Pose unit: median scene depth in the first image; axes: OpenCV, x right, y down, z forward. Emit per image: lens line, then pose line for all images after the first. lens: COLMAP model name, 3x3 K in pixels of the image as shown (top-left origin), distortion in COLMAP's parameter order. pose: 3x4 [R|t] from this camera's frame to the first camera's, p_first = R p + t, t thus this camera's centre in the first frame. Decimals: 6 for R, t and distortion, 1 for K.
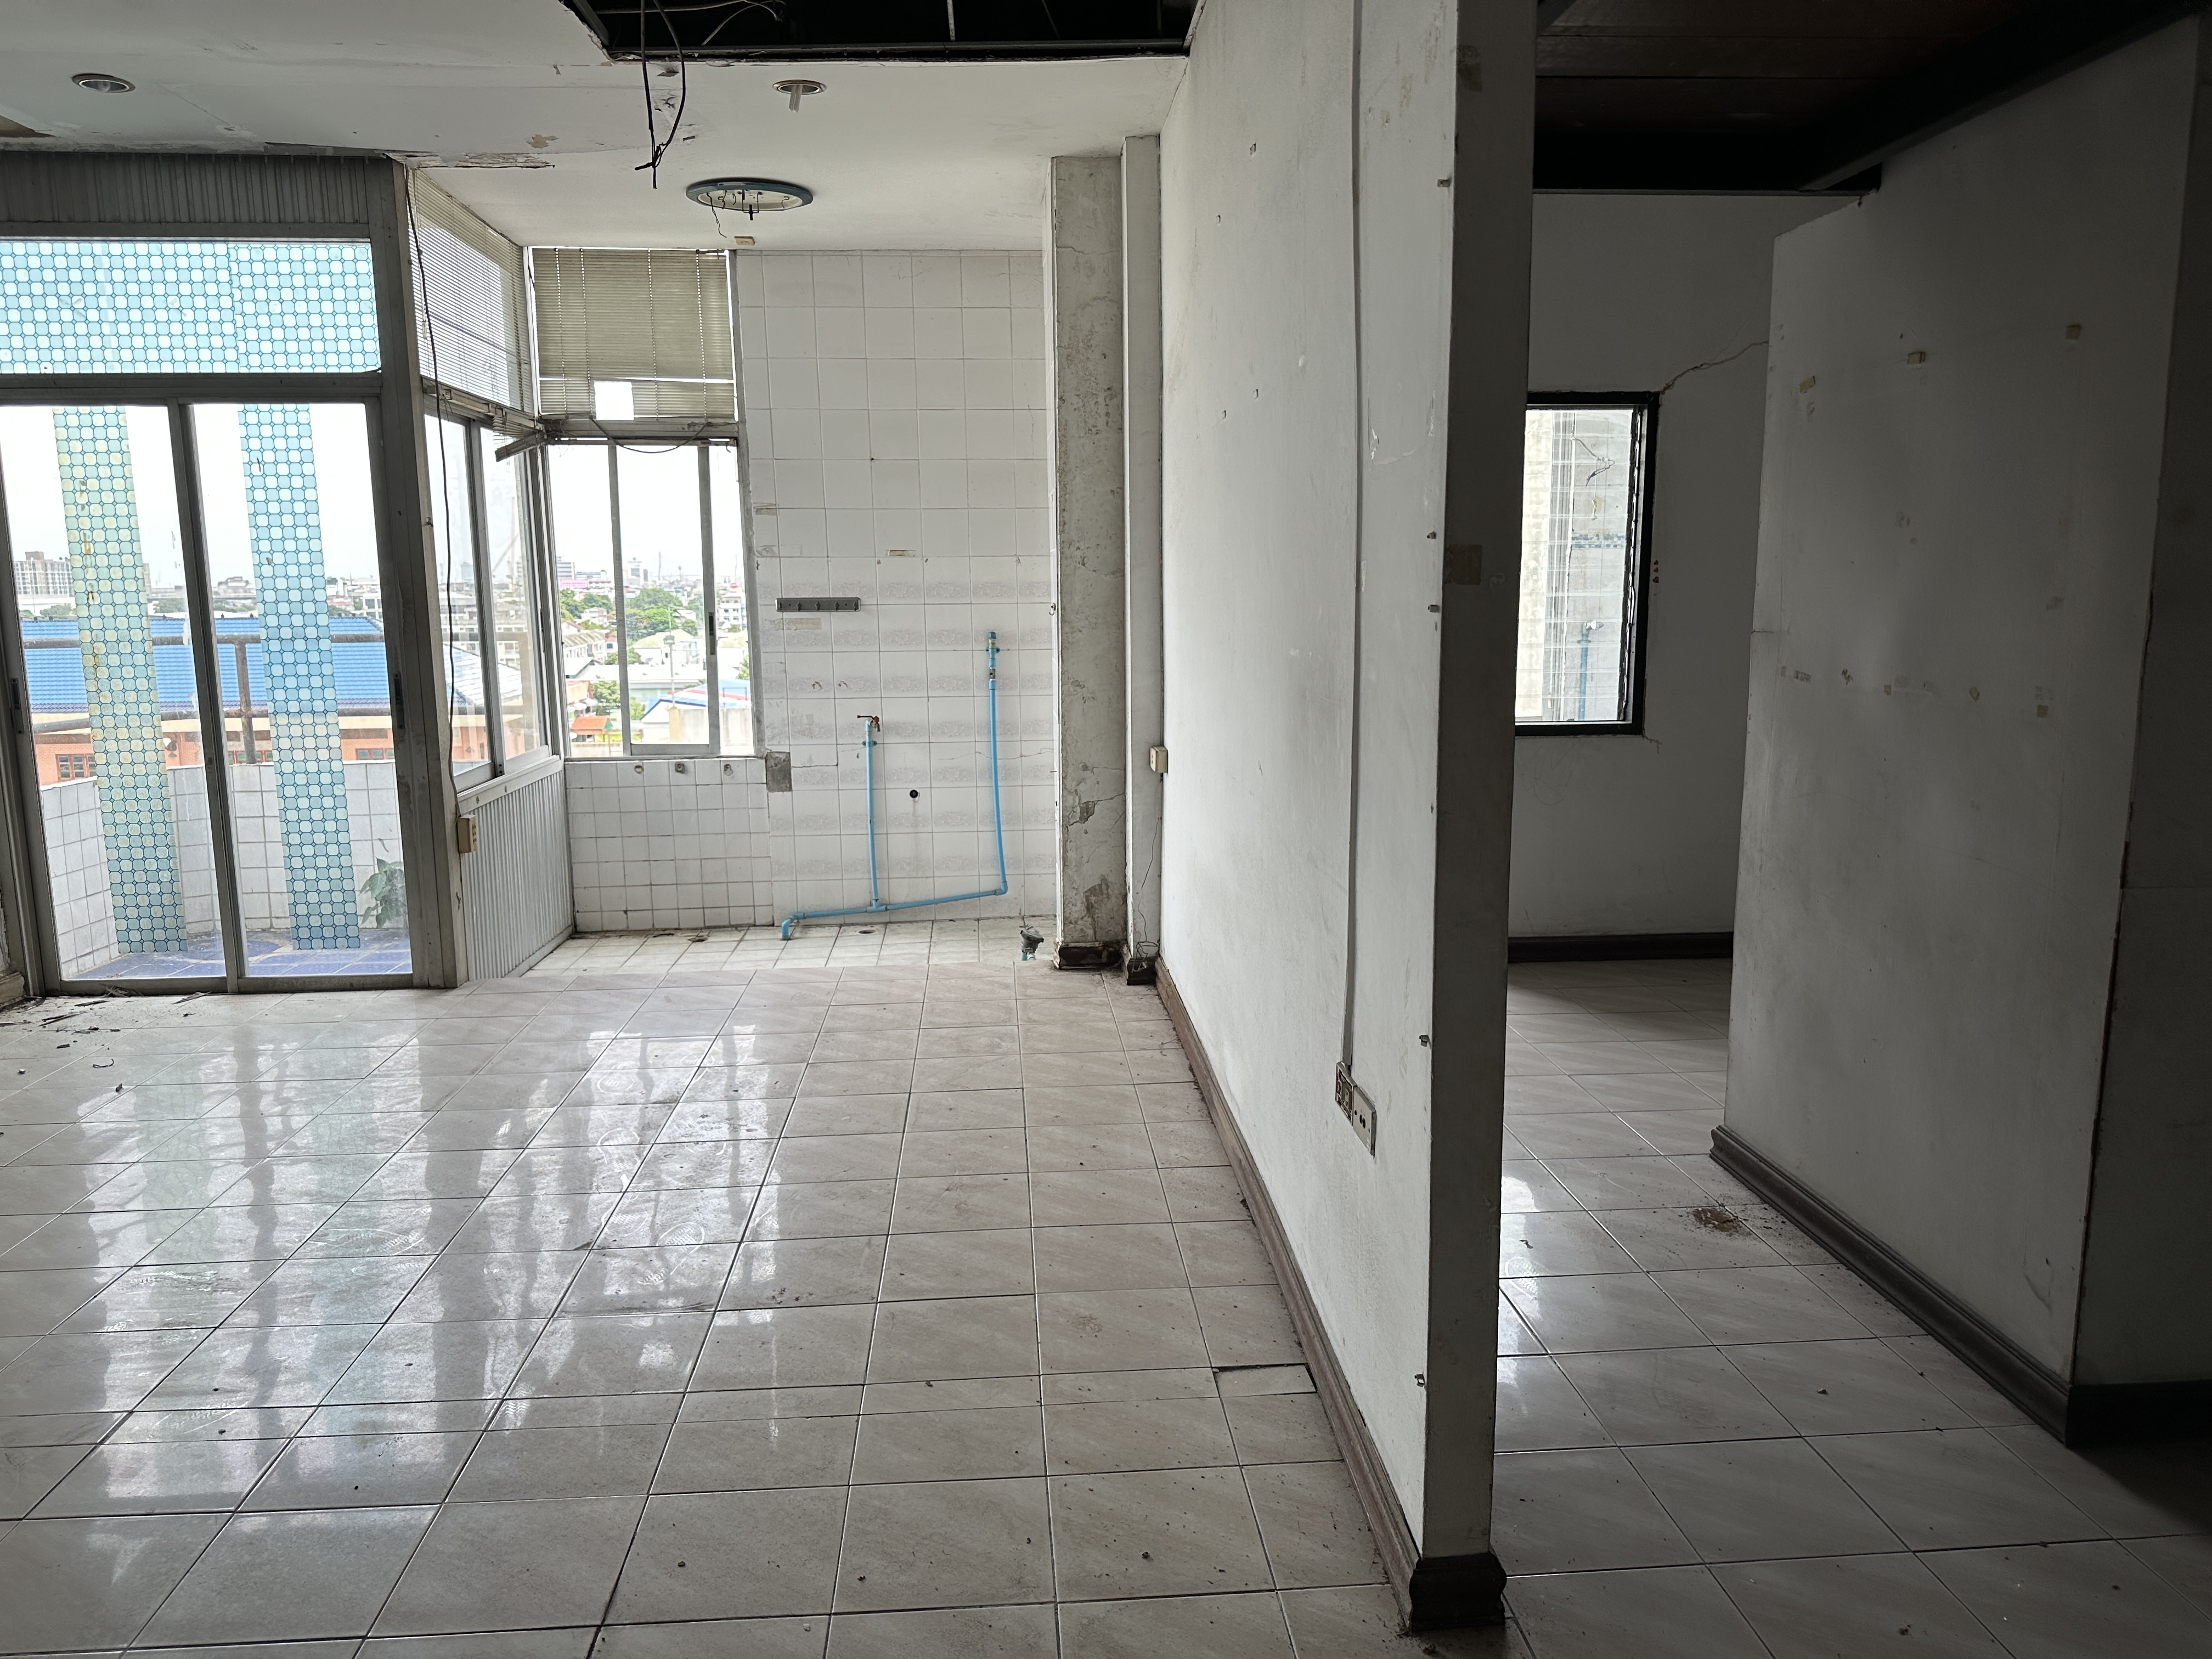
lens RADIAL K [[1553.7, 0, 1119.9], [0, 1553.7, 855.2], [0, 0, 1]] dist [0.070050, -0.086924]
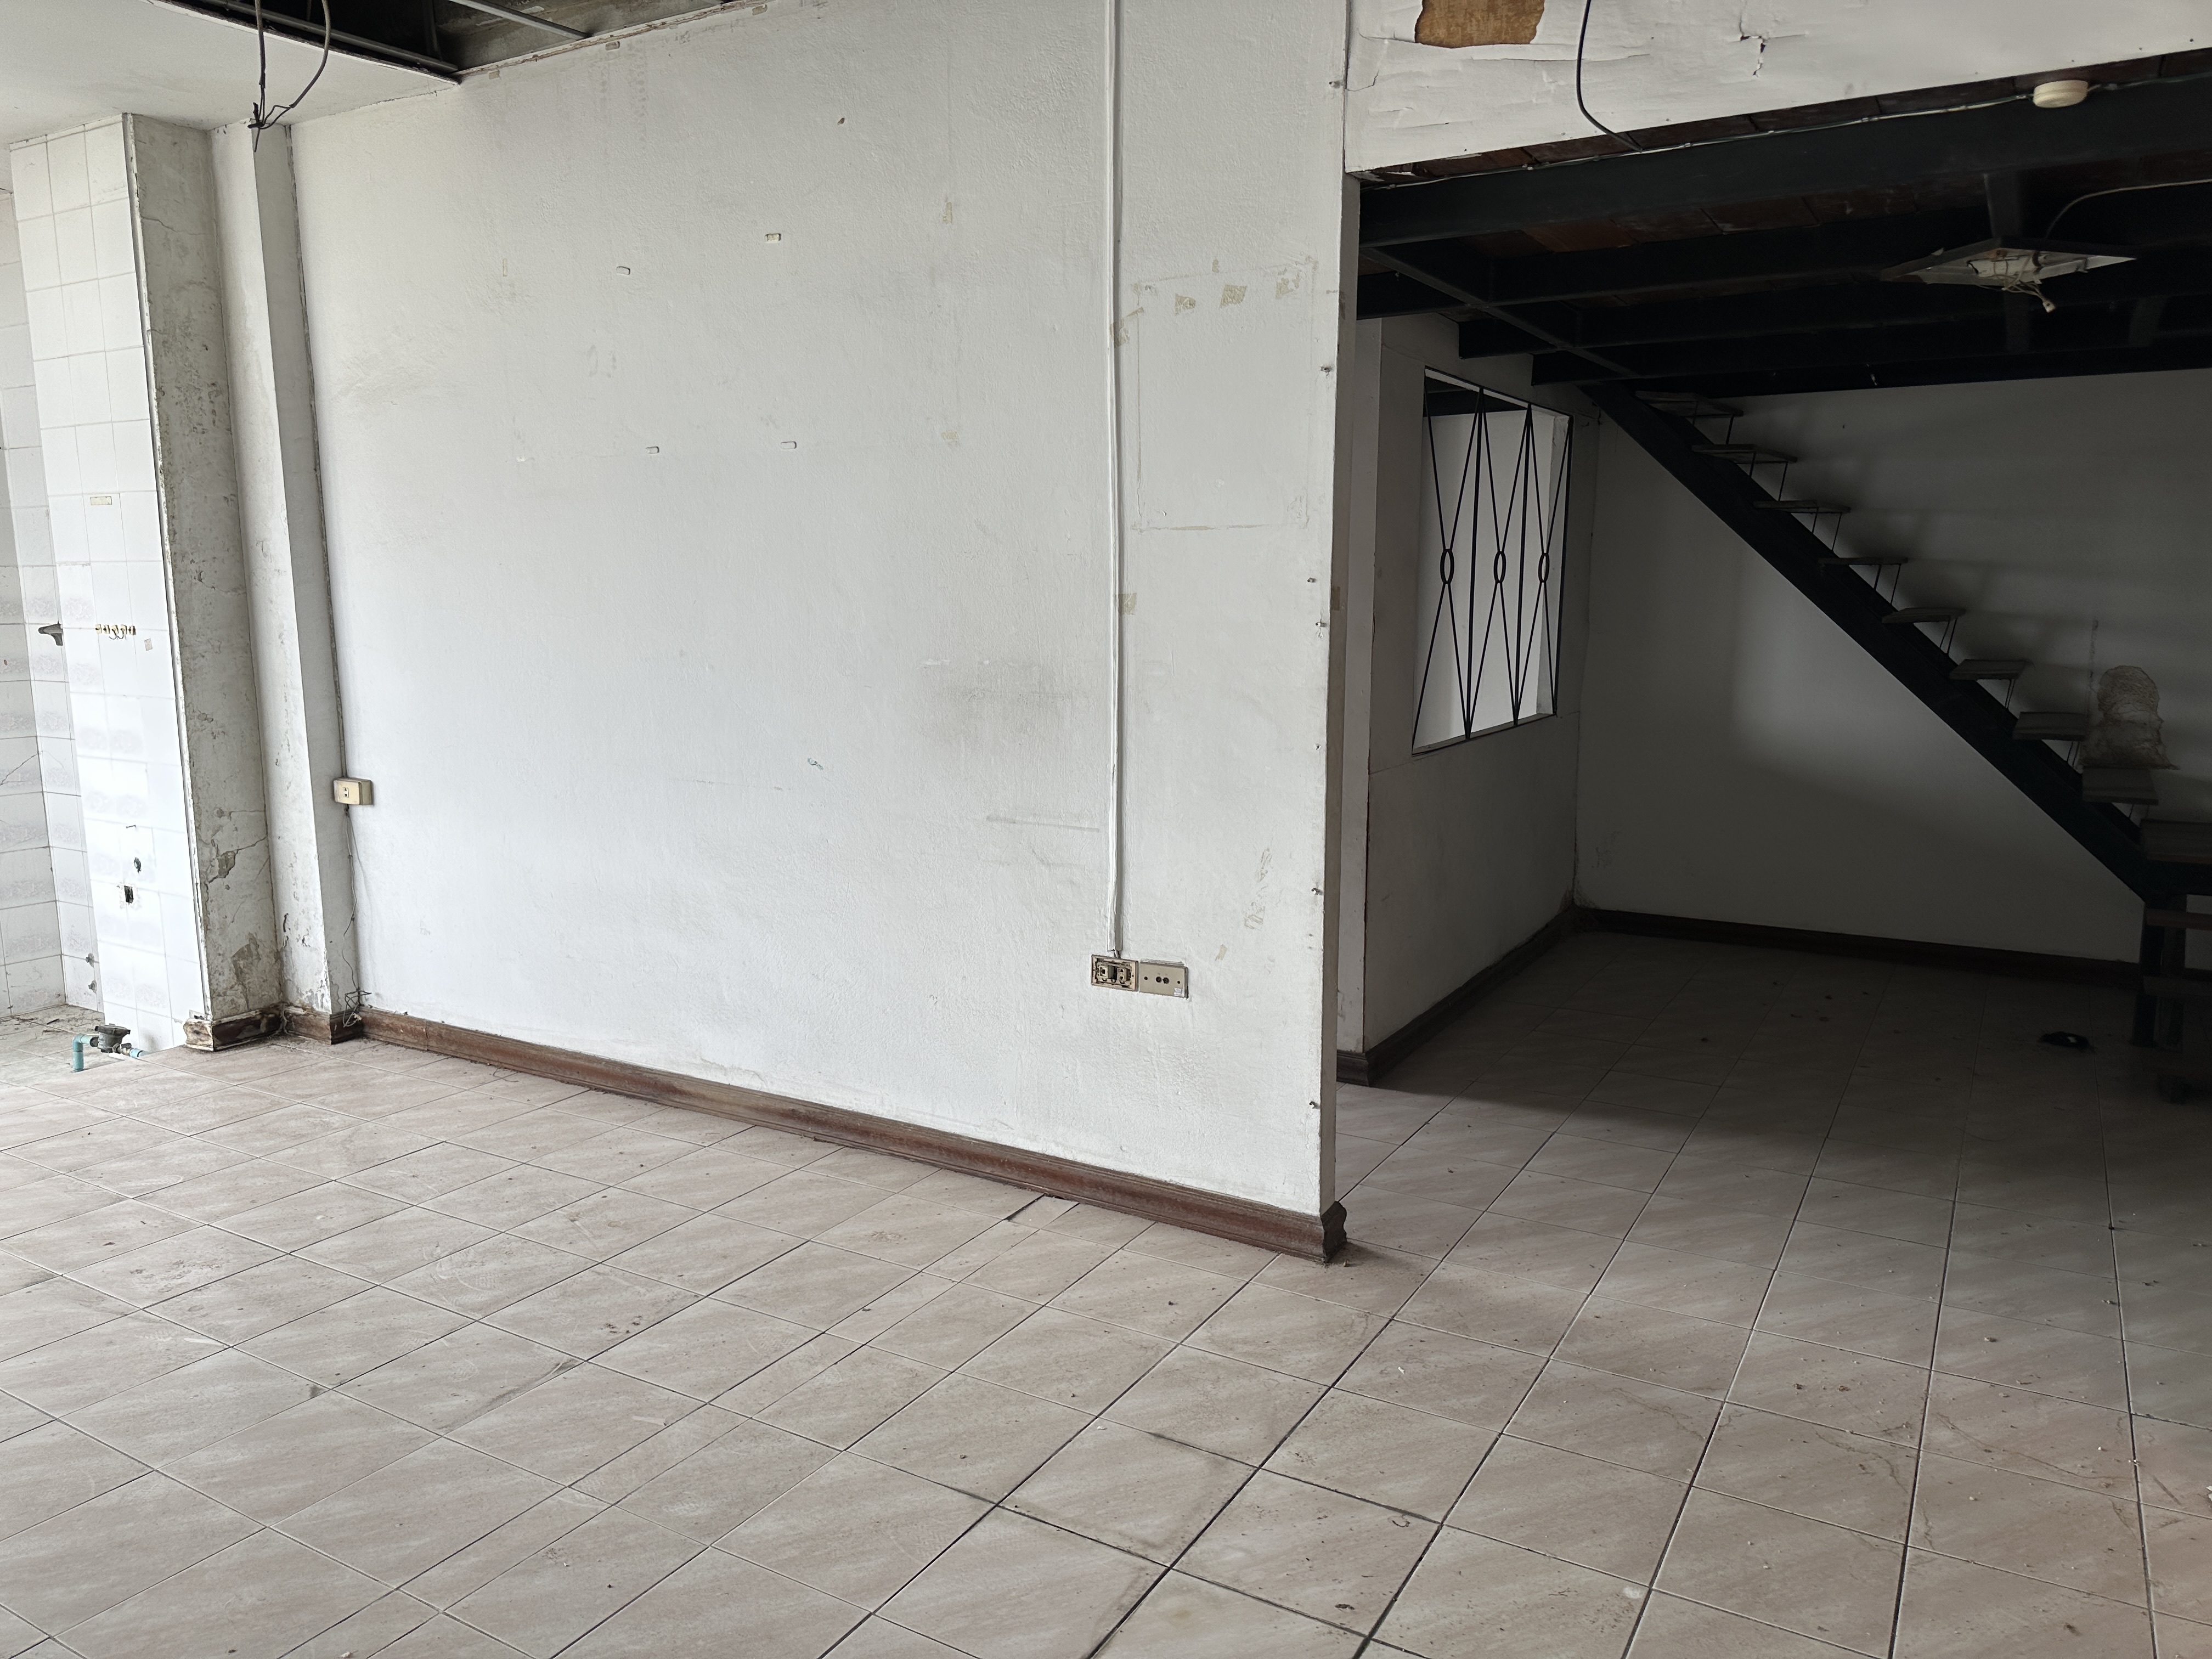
lens RADIAL K [[1553.7, 0, 1121.7], [0, 1553.7, 836.5], [0, 0, 1]] dist [0.070050, -0.086924]
pose [[0.564900, -0.119071, 0.816523, -0.463838], [0.142104, 0.988788, 0.045879, -0.012733], [-0.812831, 0.090114, 0.575487, 0.089264]]
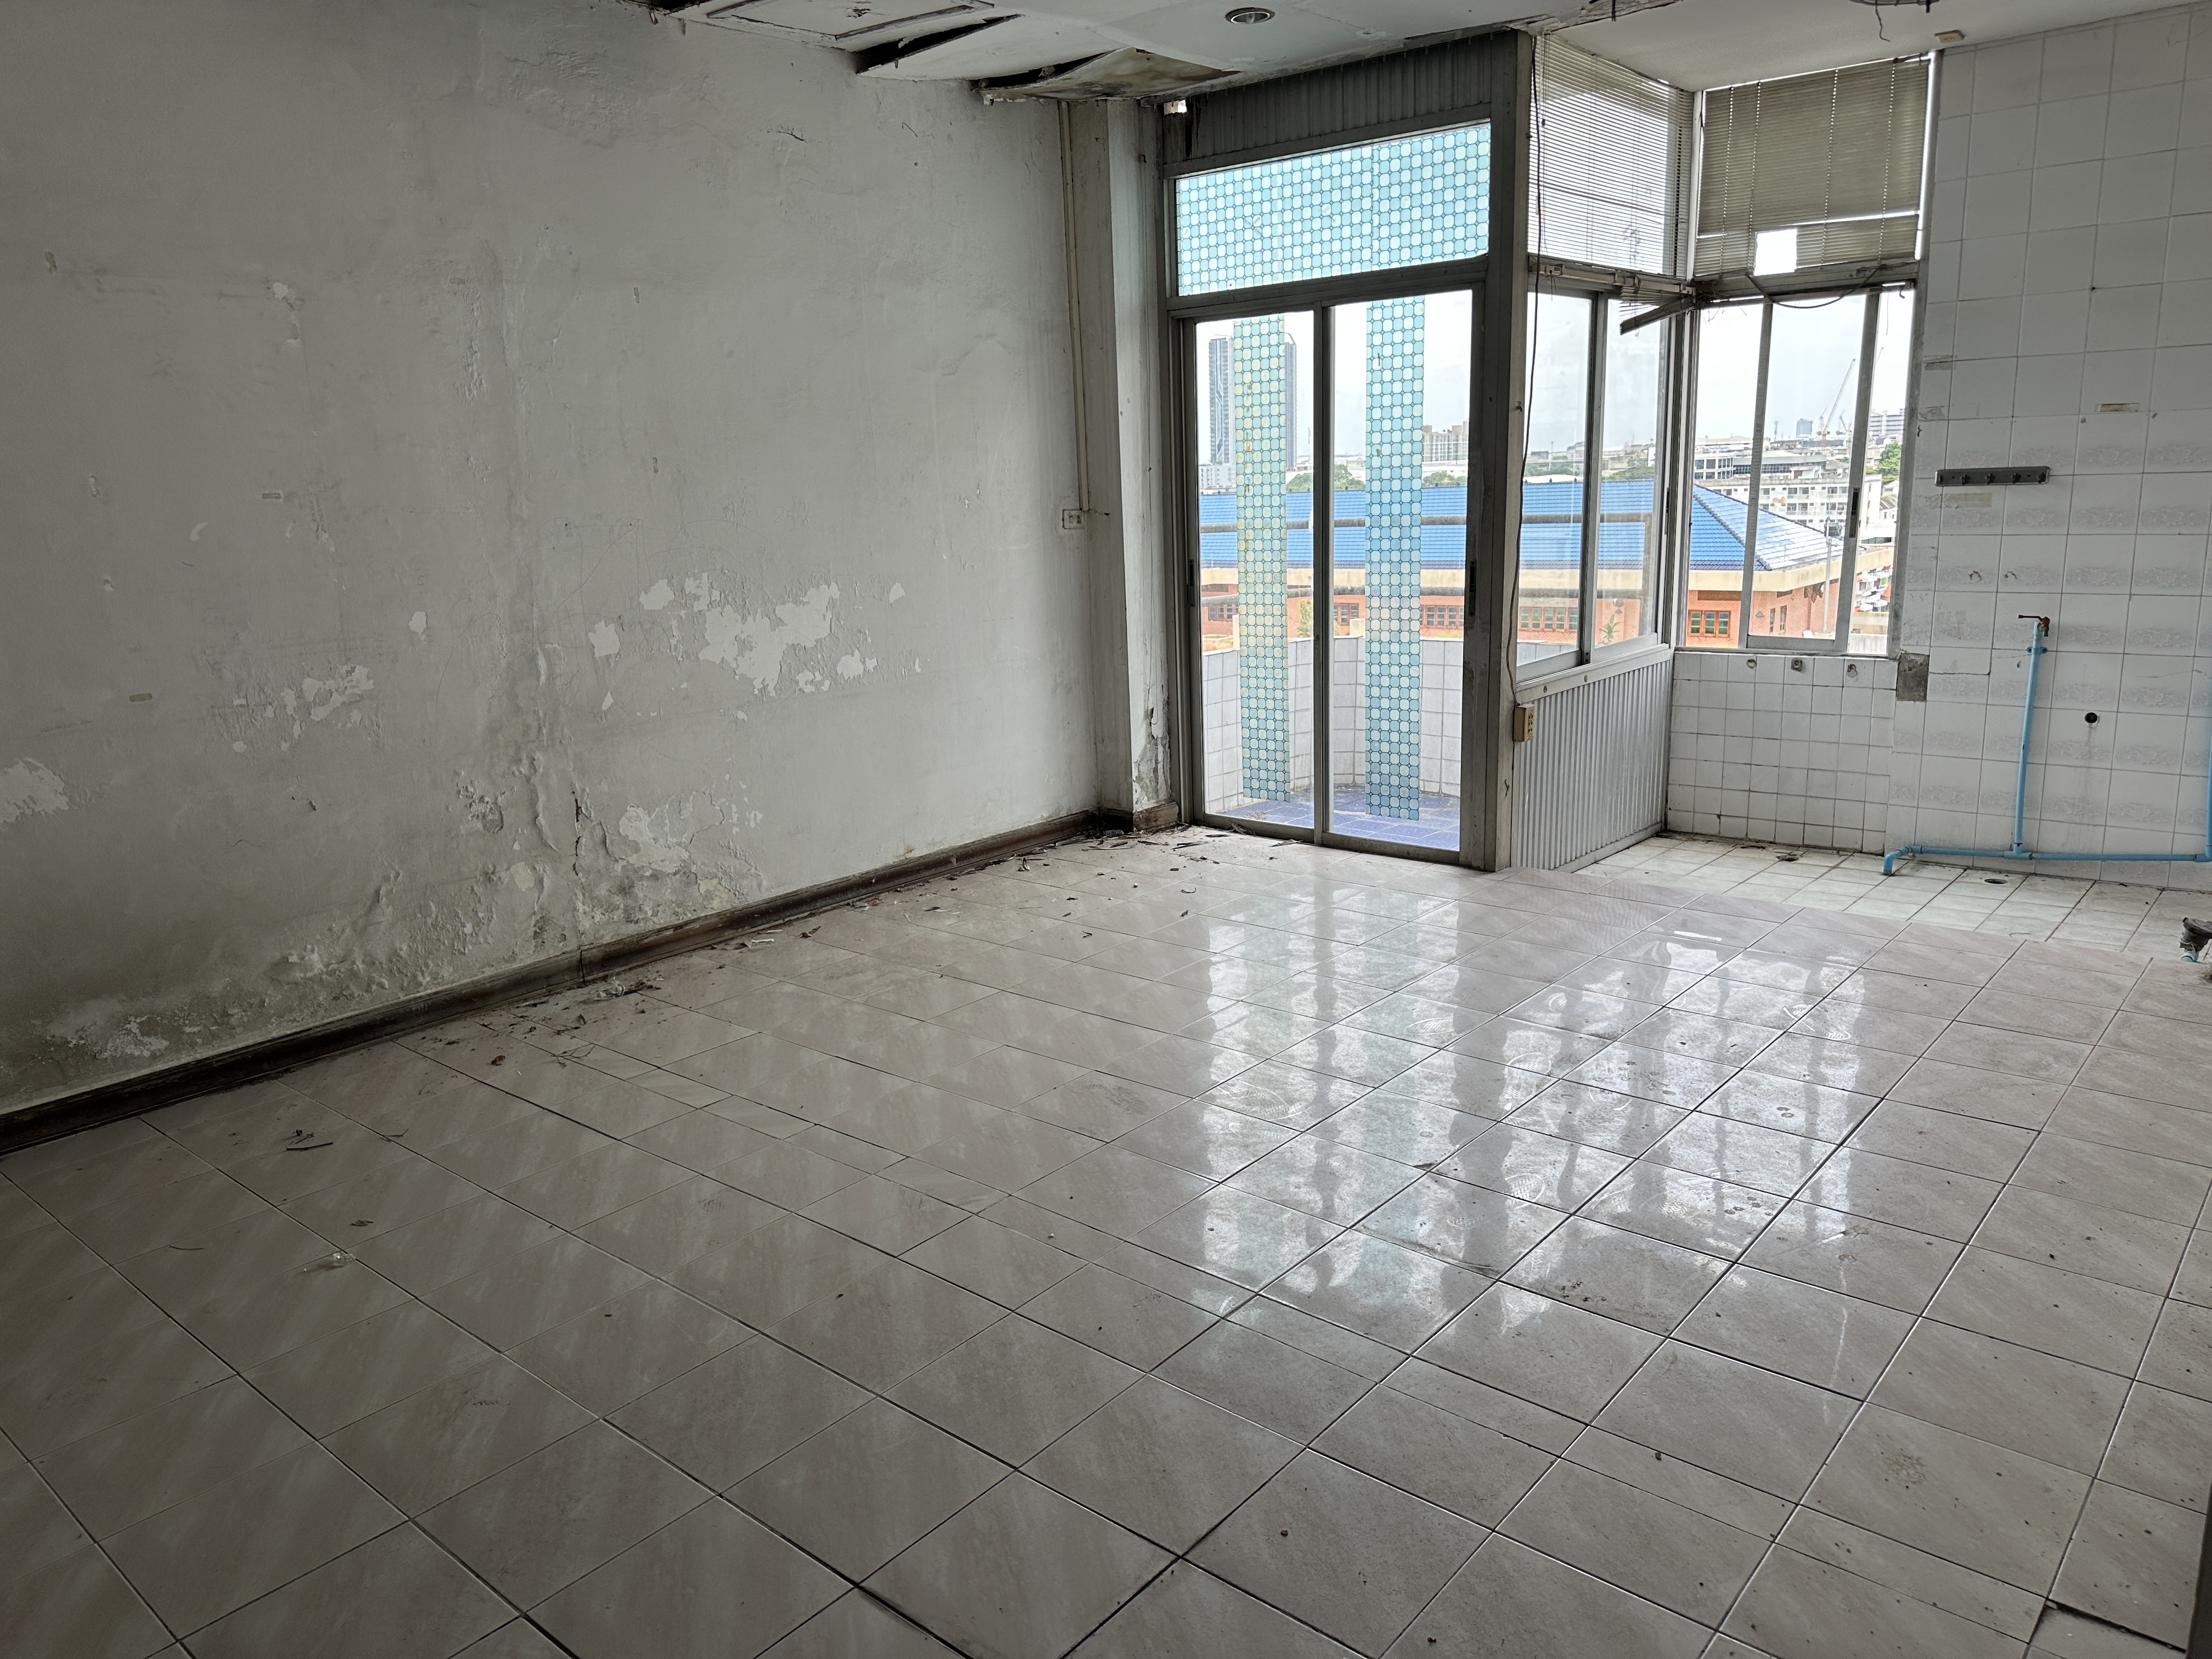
lens RADIAL K [[1553.7, 0, 1104.8], [0, 1553.7, 845.7], [0, 0, 1]] dist [0.070050, -0.086924]
pose [[0.702637, 0.150108, -0.695535, 0.104245], [-0.095584, 0.988547, 0.116785, -0.027237], [0.705100, -0.015575, 0.708937, 0.106760]]
